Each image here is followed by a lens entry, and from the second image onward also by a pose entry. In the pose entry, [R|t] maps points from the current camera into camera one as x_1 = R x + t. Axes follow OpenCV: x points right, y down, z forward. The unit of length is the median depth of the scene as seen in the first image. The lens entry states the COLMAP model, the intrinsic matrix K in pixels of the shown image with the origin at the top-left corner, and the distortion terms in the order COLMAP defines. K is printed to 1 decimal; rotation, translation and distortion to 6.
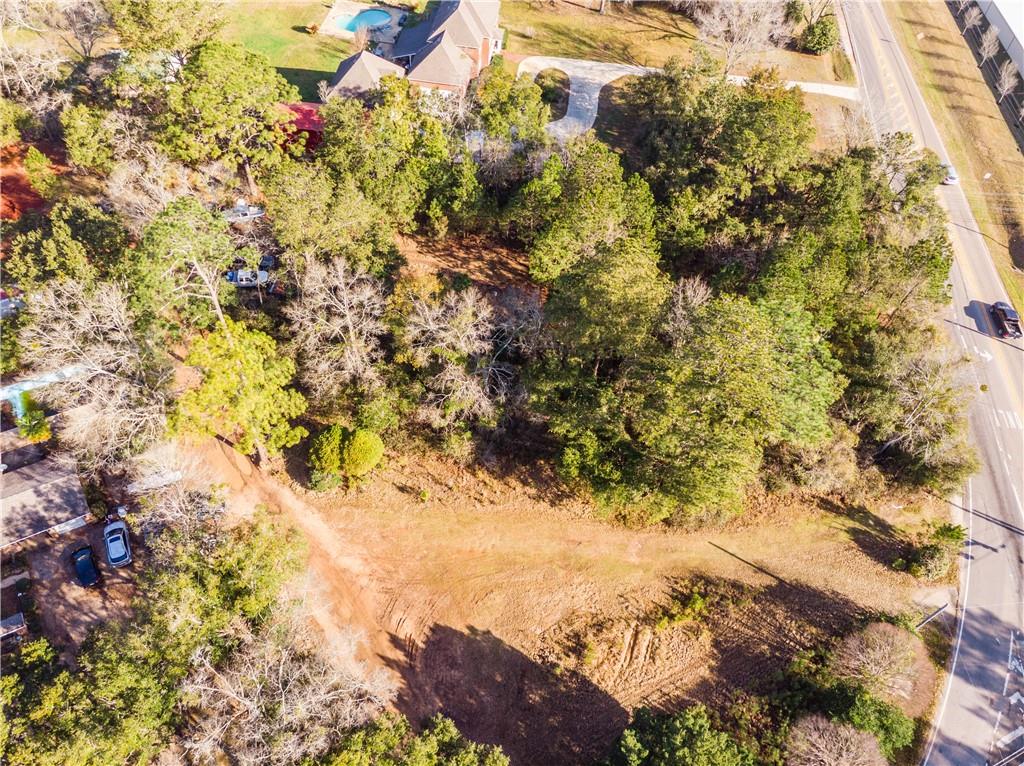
lens RADIAL K [[755.7, 0, 512.5], [0, 755.7, 385.2], [0, 0, 1]] dist [0.027170, 0.025165]
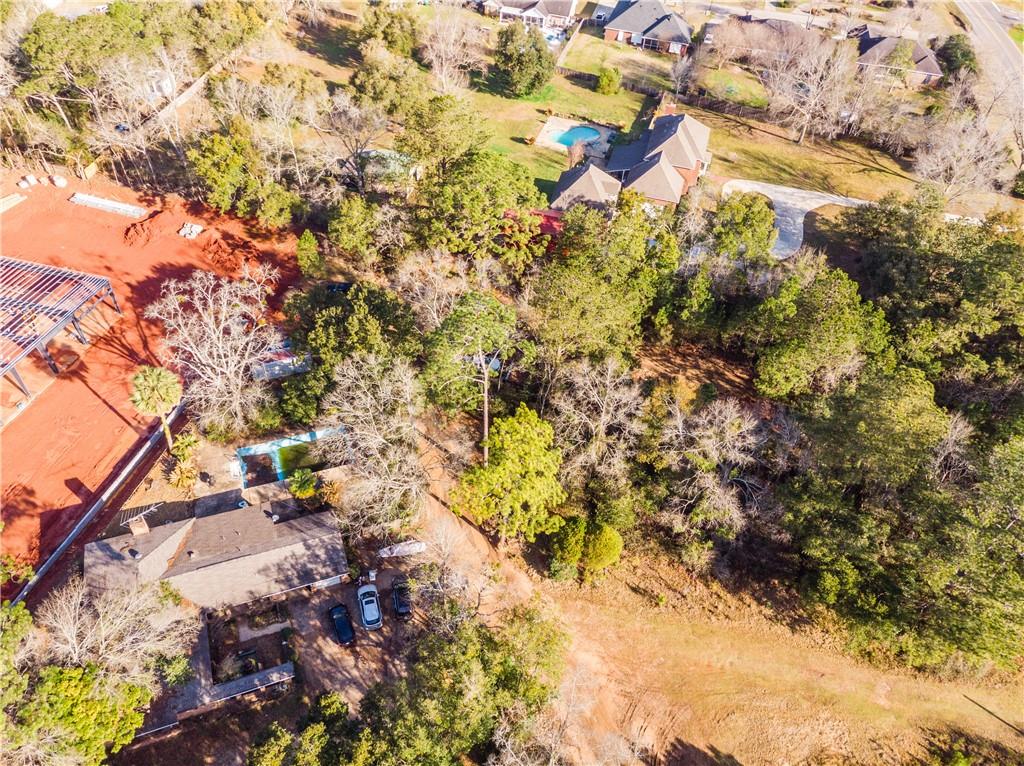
lens RADIAL K [[757.3, 0, 512.3], [0, 757.3, 384.0], [0, 0, 1]] dist [0.023189, 0.031538]
pose [[0.988315, 0.107682, -0.107883, -0.230478], [-0.120223, 0.985778, -0.117421, 0.006749], [0.093704, 0.129019, 0.987205, -0.040614]]
